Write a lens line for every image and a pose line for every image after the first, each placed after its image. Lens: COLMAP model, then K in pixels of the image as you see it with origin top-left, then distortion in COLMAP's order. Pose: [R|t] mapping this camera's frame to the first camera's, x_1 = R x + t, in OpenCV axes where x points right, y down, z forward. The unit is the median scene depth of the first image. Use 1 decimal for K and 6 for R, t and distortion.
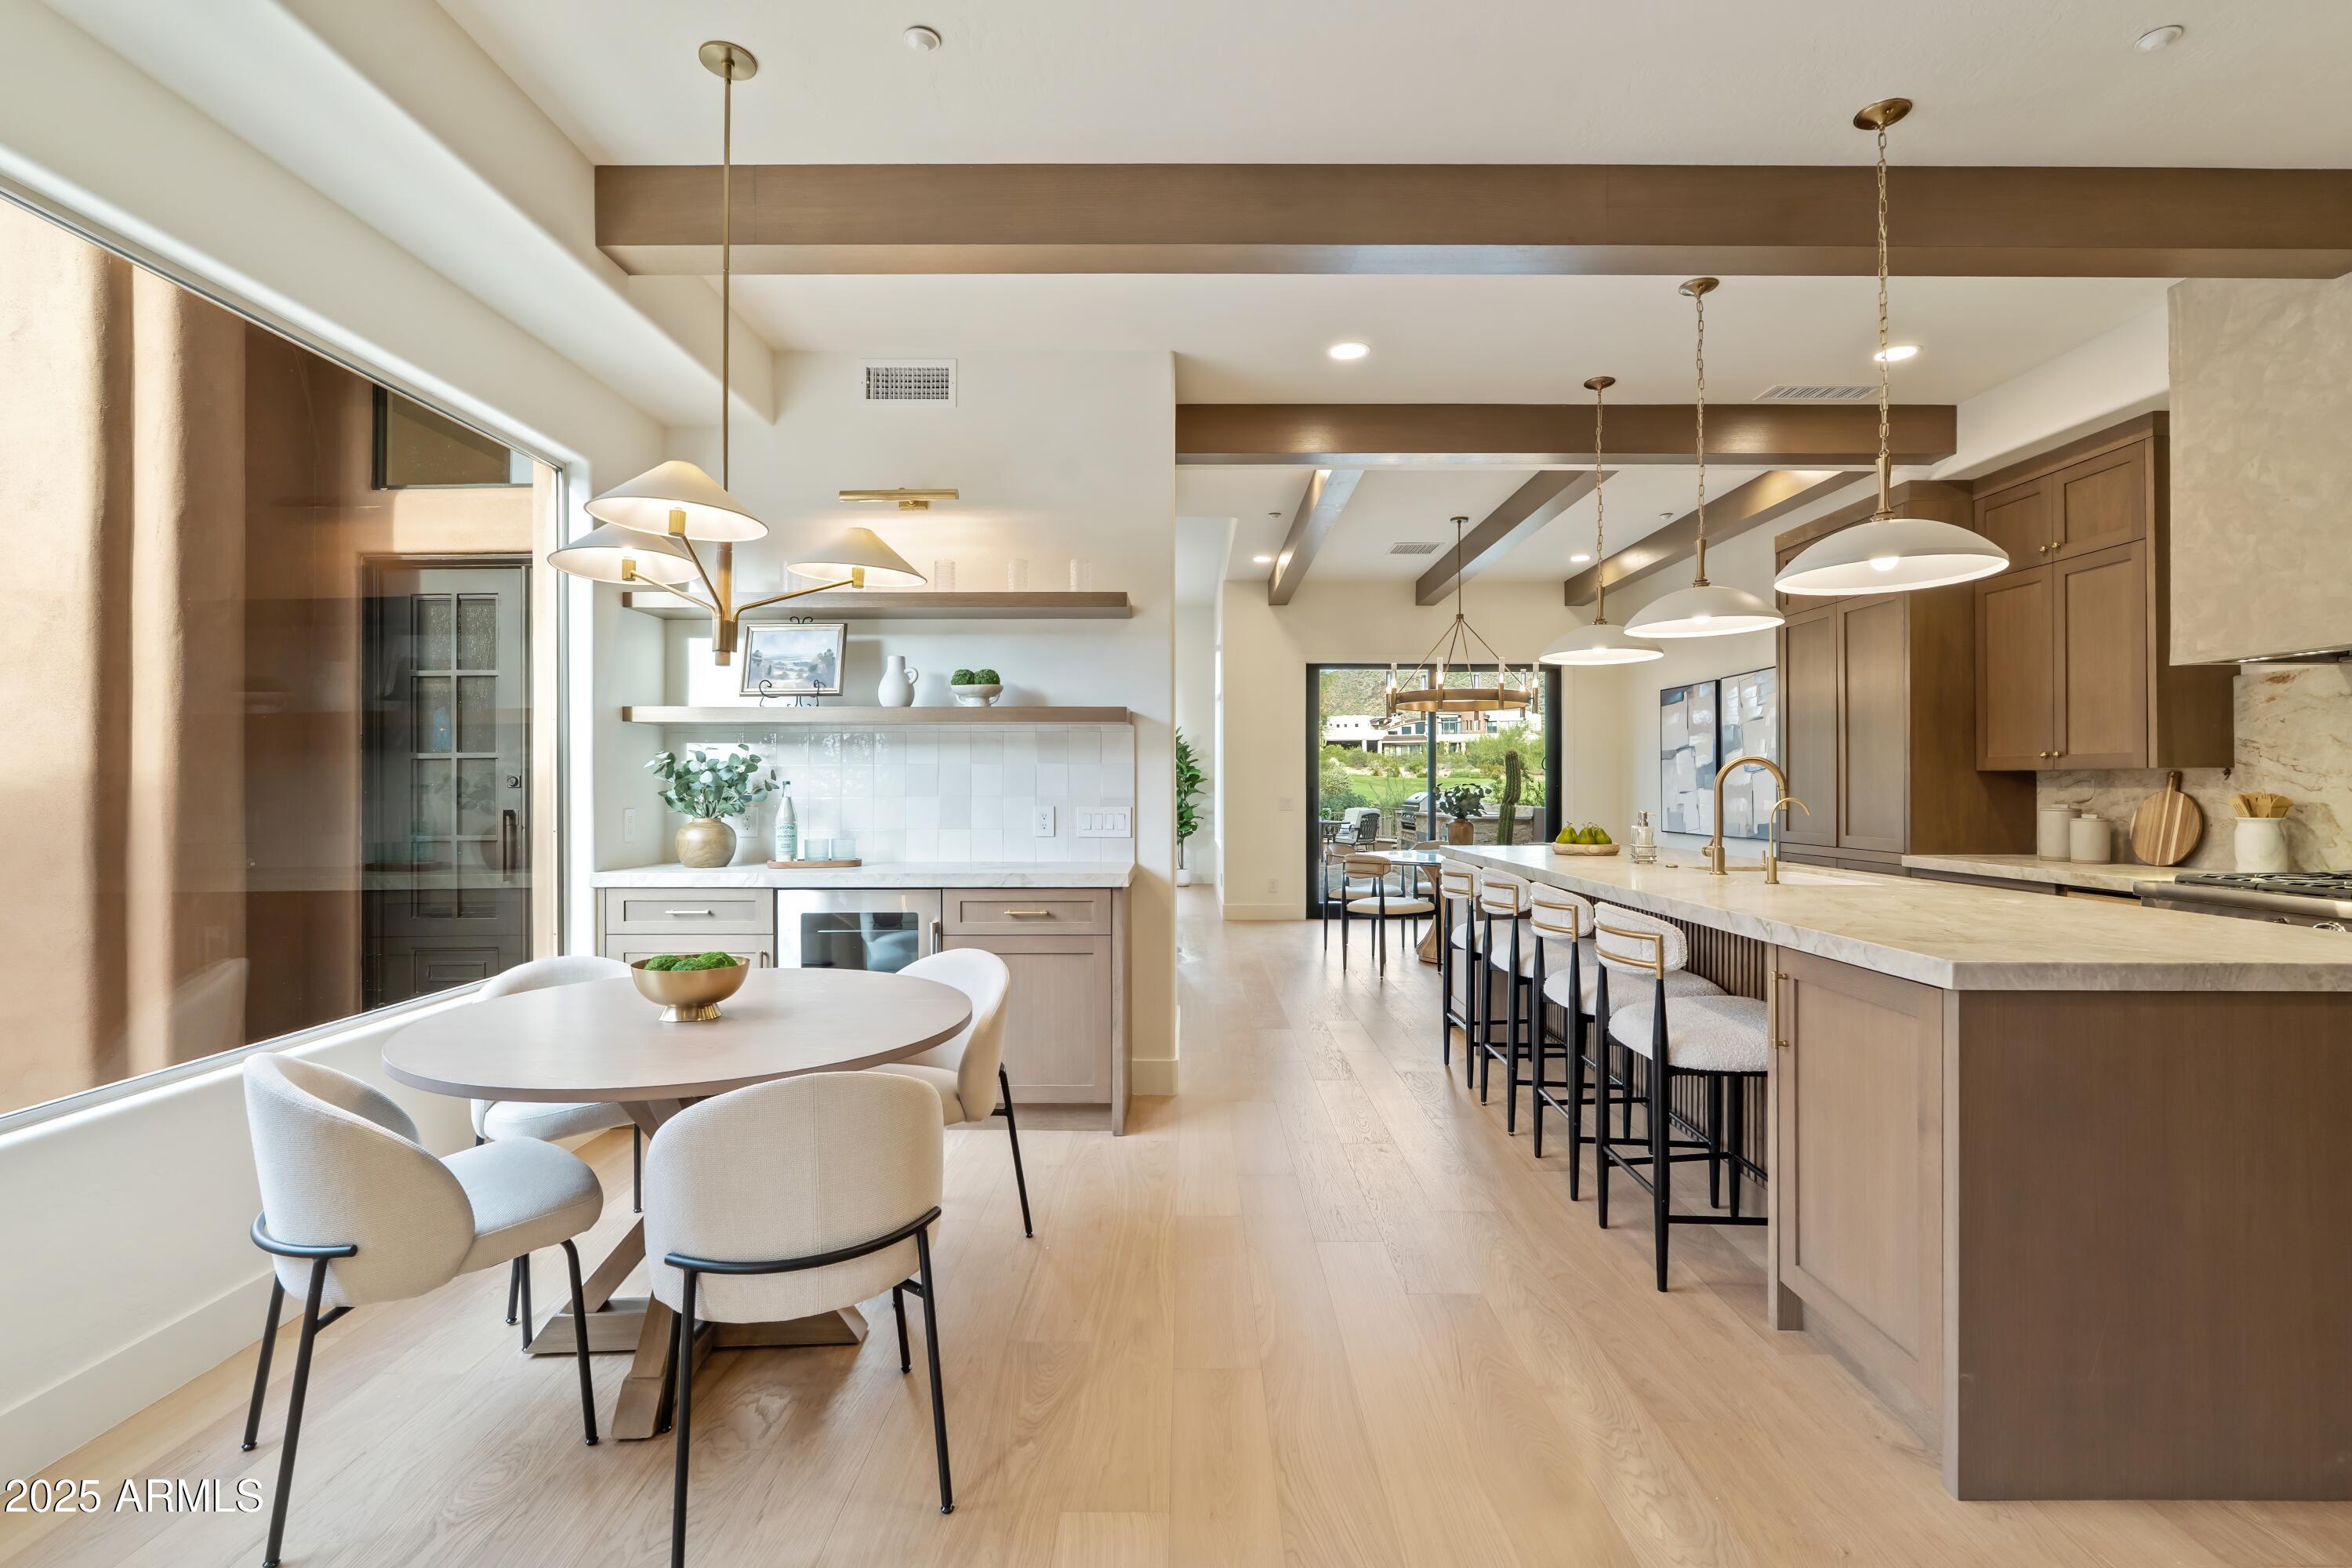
lens RADIAL K [[1055.7, 0, 1176.8], [0, 1055.7, 786.5], [0, 0, 1]] dist [-0.000541, 0.000189]
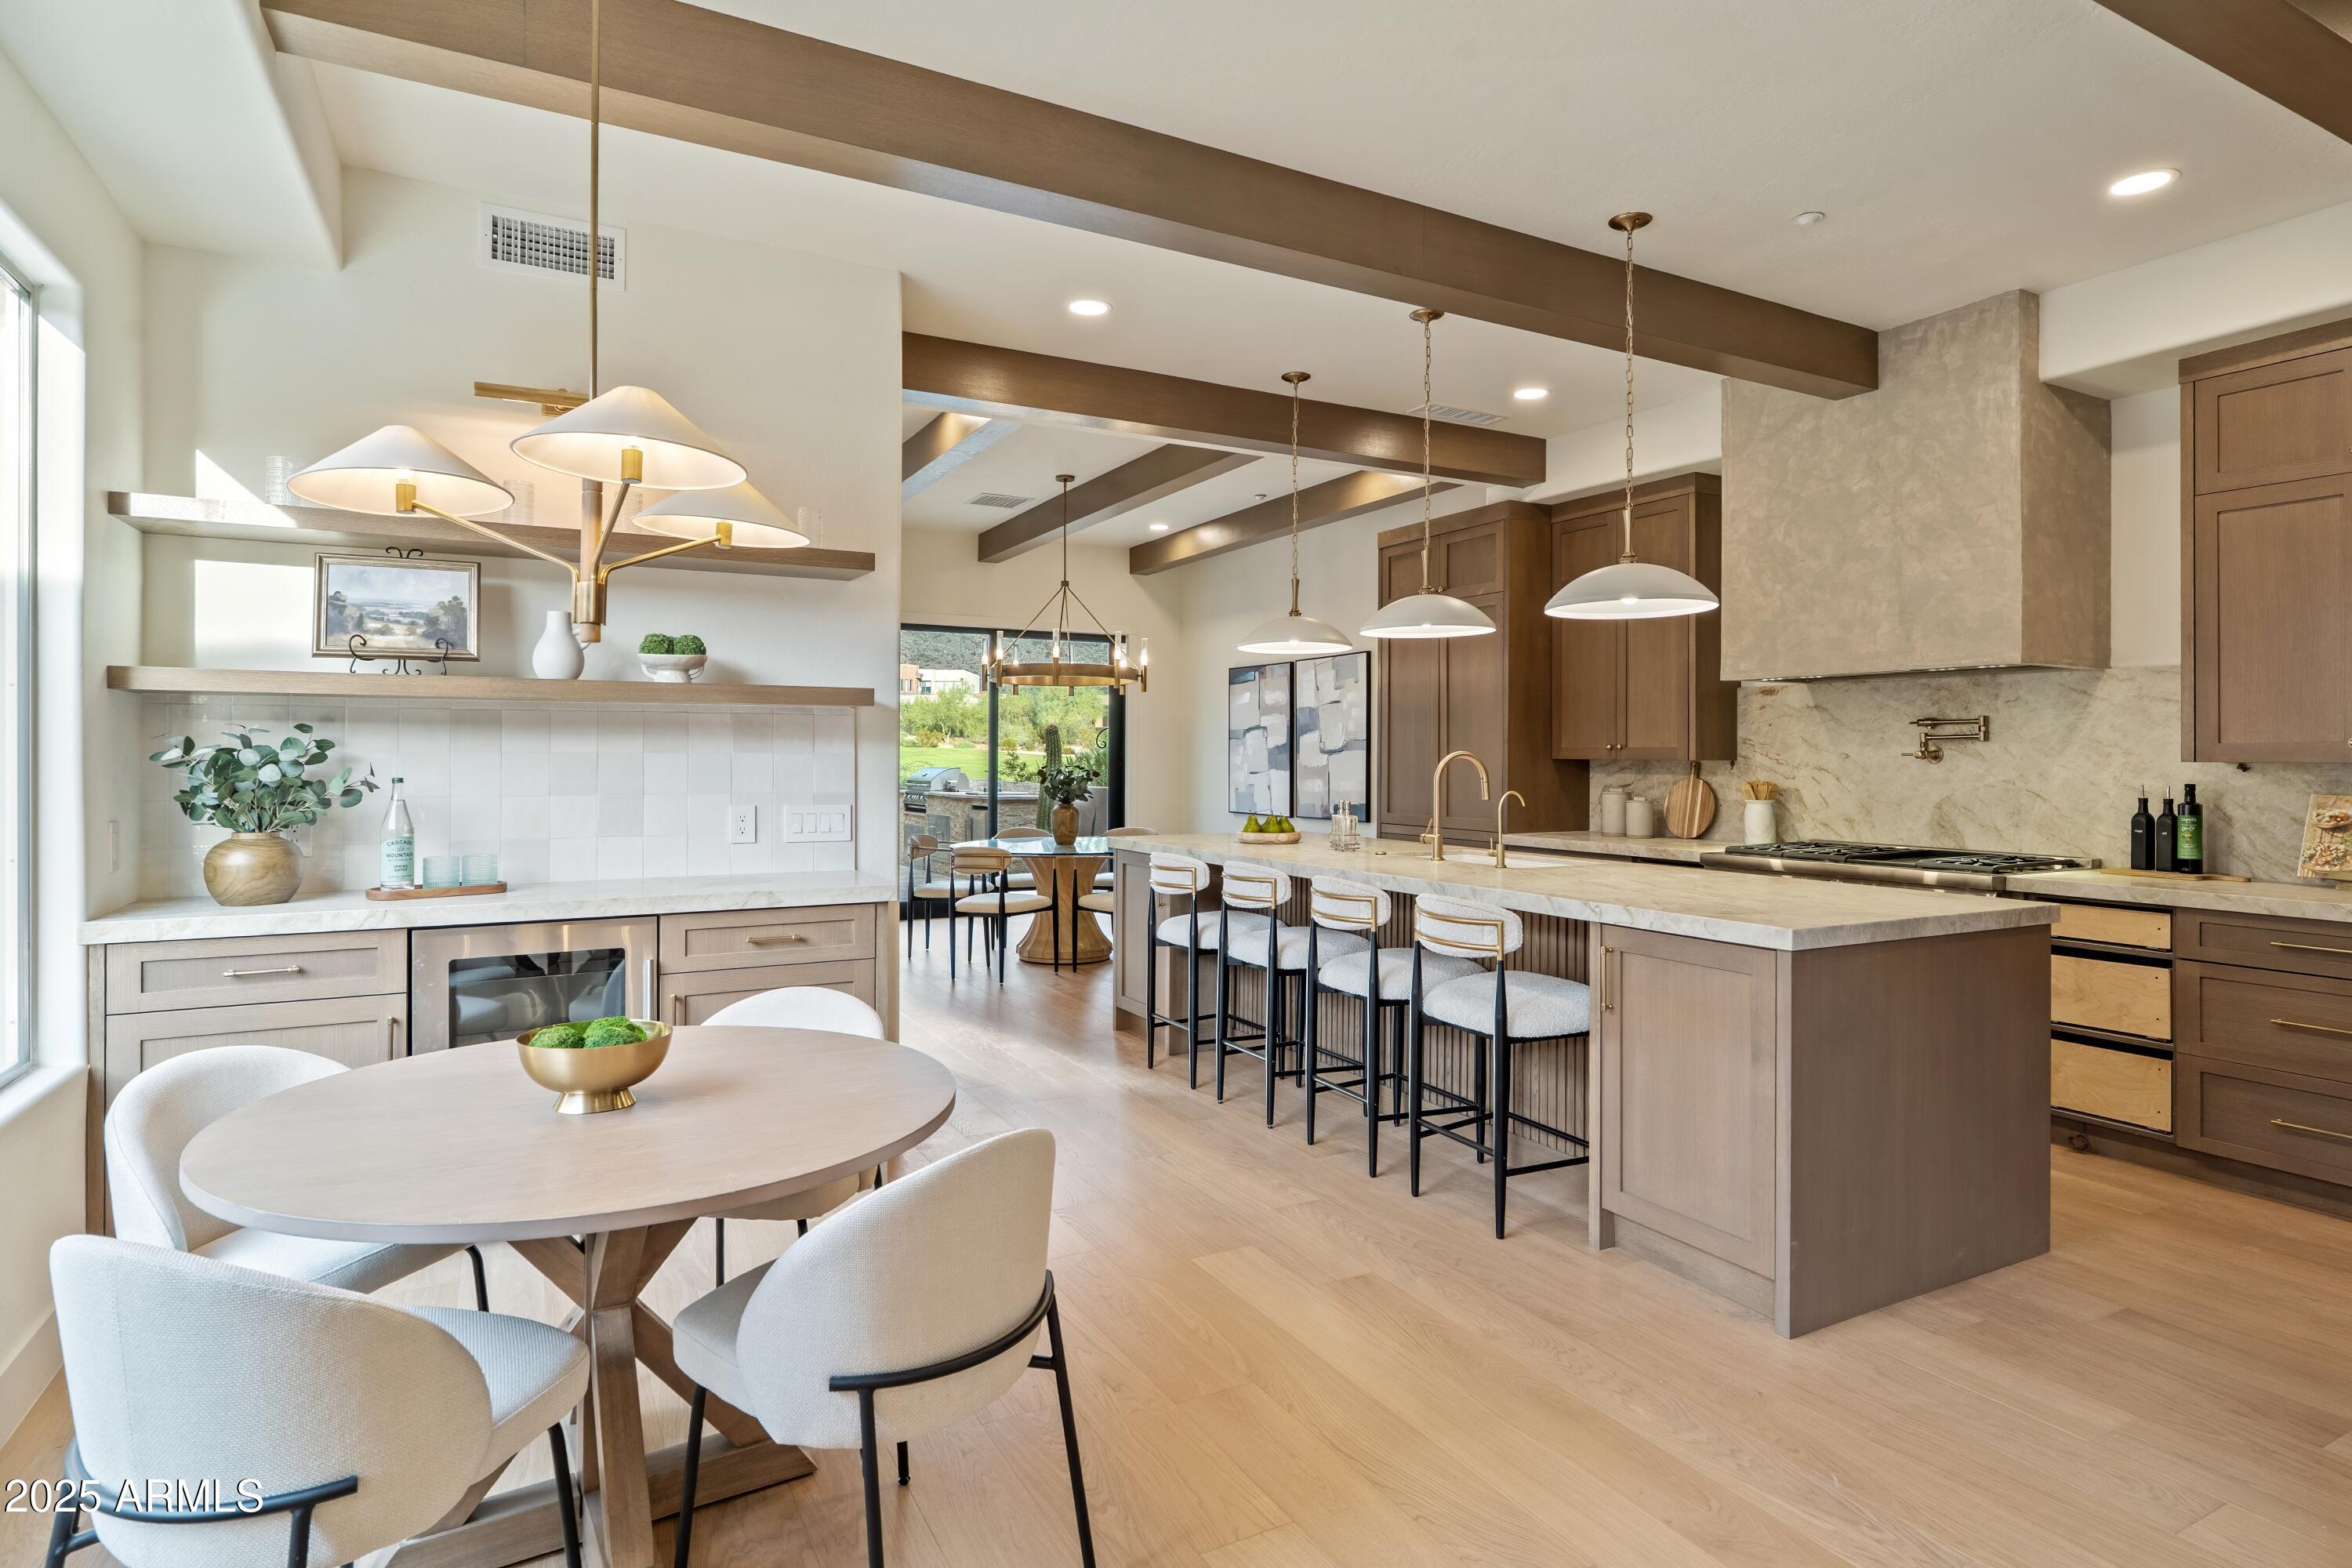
lens RADIAL K [[1240.6, 0, 1180.9], [0, 1240.6, 765.5], [0, 0, 1]] dist [-0.005603, 0.000201]
pose [[0.879212, -0.001430, 0.476428, -0.296719], [-0.002320, 0.999971, 0.007283, -0.020501], [-0.476424, -0.007509, 0.879183, 0.006561]]
